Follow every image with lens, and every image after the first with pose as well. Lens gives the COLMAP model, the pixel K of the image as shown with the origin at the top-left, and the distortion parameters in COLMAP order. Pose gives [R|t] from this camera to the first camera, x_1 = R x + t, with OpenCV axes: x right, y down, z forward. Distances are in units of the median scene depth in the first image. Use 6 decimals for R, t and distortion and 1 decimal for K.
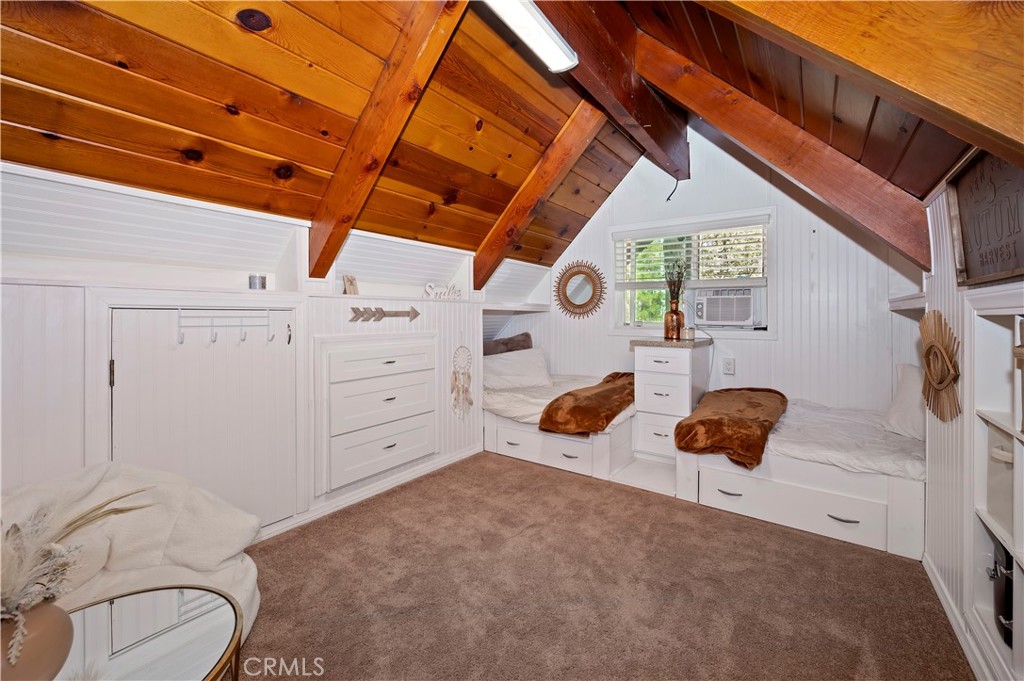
lens RADIAL K [[407.2, 0, 509.3], [0, 407.2, 313.4], [0, 0, 1]] dist [-0.004112, 0.000856]
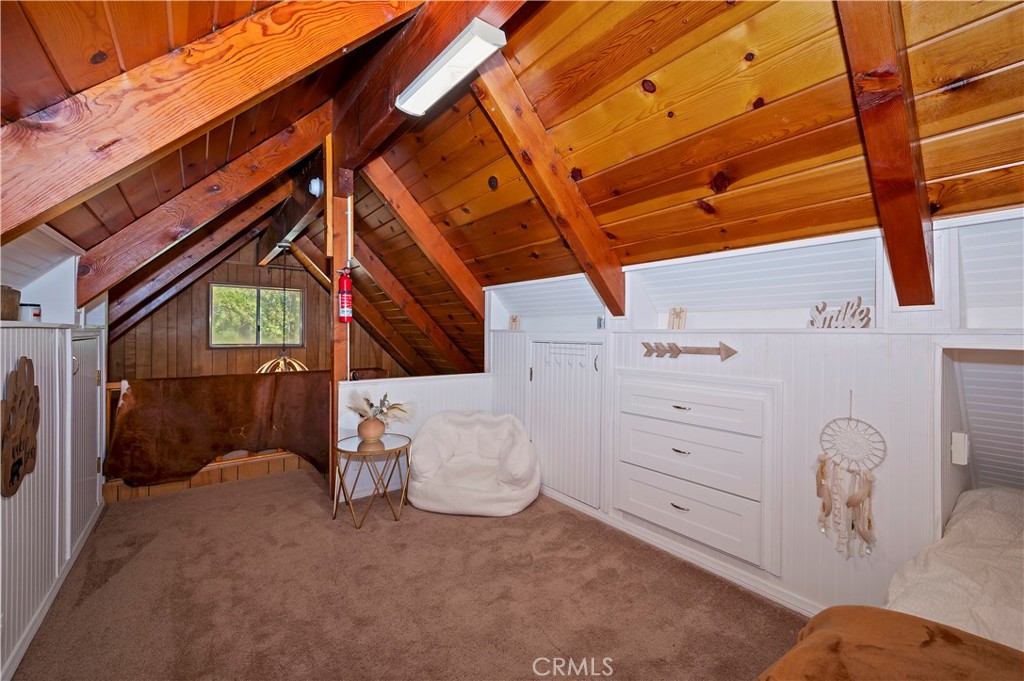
lens RADIAL K [[407.2, 0, 511.5], [0, 407.2, 336.9], [0, 0, 1]] dist [-0.004112, 0.000856]
pose [[-0.265888, -0.005817, -0.963986, 0.616623], [-0.011306, 0.999932, -0.002916, -0.020175], [0.963938, 0.010123, -0.265935, 0.888266]]
